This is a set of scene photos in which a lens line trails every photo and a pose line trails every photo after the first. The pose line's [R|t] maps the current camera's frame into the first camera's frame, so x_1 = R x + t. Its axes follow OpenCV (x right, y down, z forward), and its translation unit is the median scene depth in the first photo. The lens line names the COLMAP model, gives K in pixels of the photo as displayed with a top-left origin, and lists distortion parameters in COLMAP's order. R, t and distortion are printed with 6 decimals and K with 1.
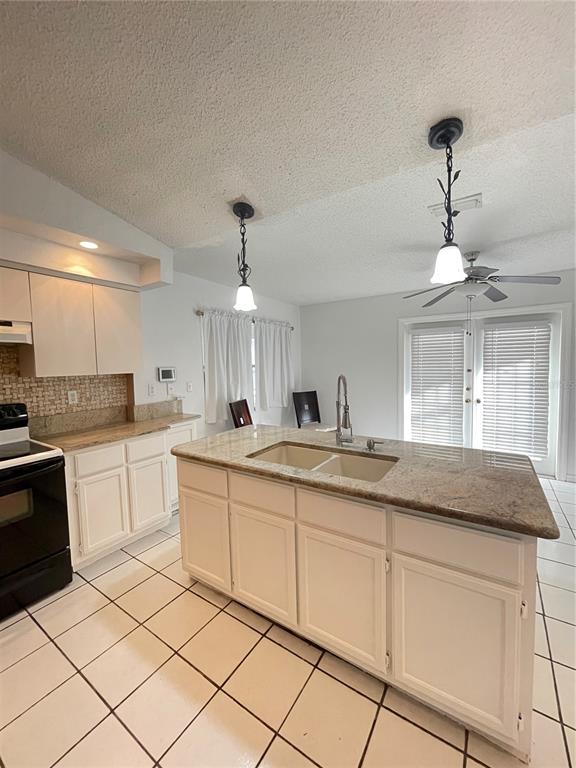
lens RADIAL K [[308.9, 0, 292.3], [0, 308.9, 380.9], [0, 0, 1]] dist [-0.003587, 0.000246]
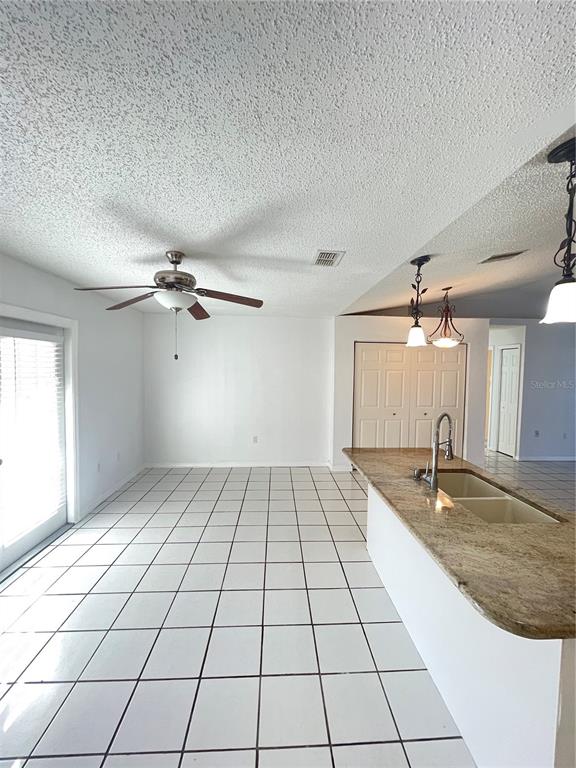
lens RADIAL K [[308.9, 0, 292.4], [0, 308.9, 379.0], [0, 0, 1]] dist [-0.003587, 0.000246]
pose [[-0.592383, -0.018953, 0.805434, -0.276737], [0.041578, 0.997672, 0.054057, -0.158014], [-0.804583, 0.065511, -0.590216, 1.531126]]
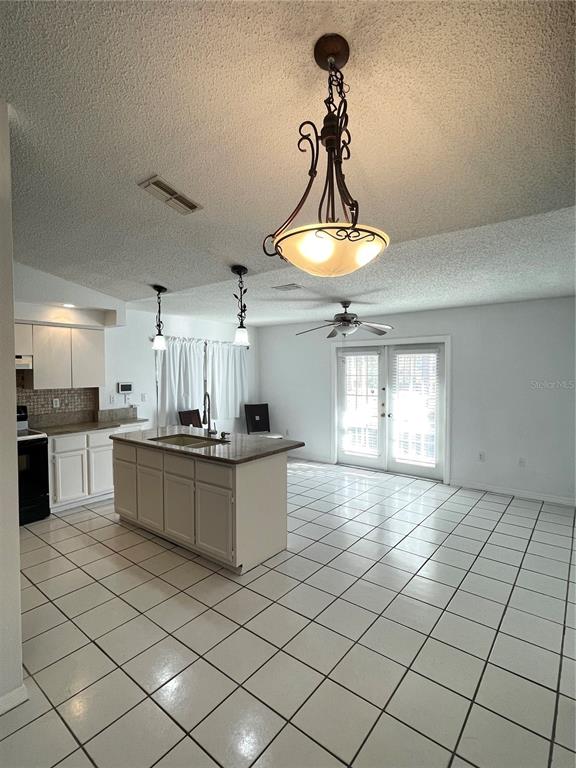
lens RADIAL K [[375.6, 0, 292.3], [0, 375.6, 380.3], [0, 0, 1]] dist [-0.001661, -0.000820]
pose [[0.996452, 0.019507, -0.081872, 0.602722], [-0.022166, 0.999252, -0.031701, -0.024744], [0.081193, 0.033403, 0.996139, -0.755665]]
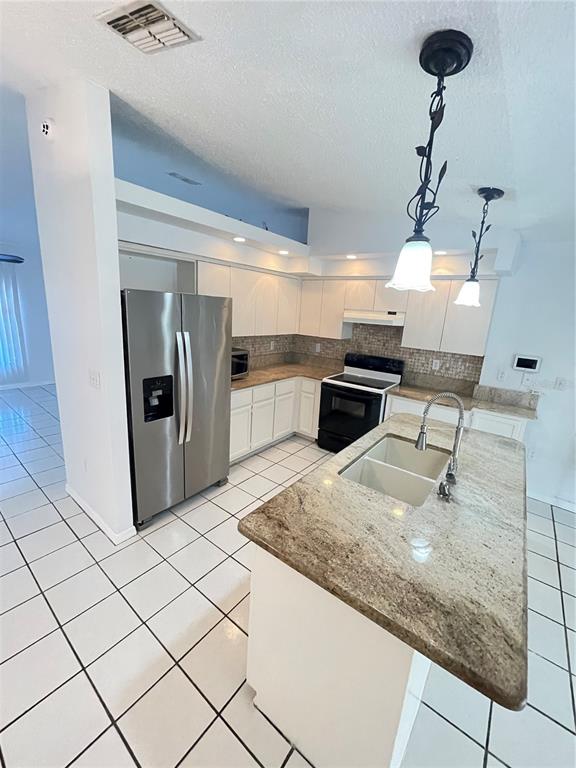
lens RADIAL K [[308.9, 0, 290.9], [0, 308.9, 382.3], [0, 0, 1]] dist [-0.003587, 0.000246]
pose [[-0.074837, 0.248158, -0.965824, 0.755746], [-0.120379, 0.959209, 0.255786, -0.160954], [0.989903, 0.135407, -0.041912, 0.470201]]
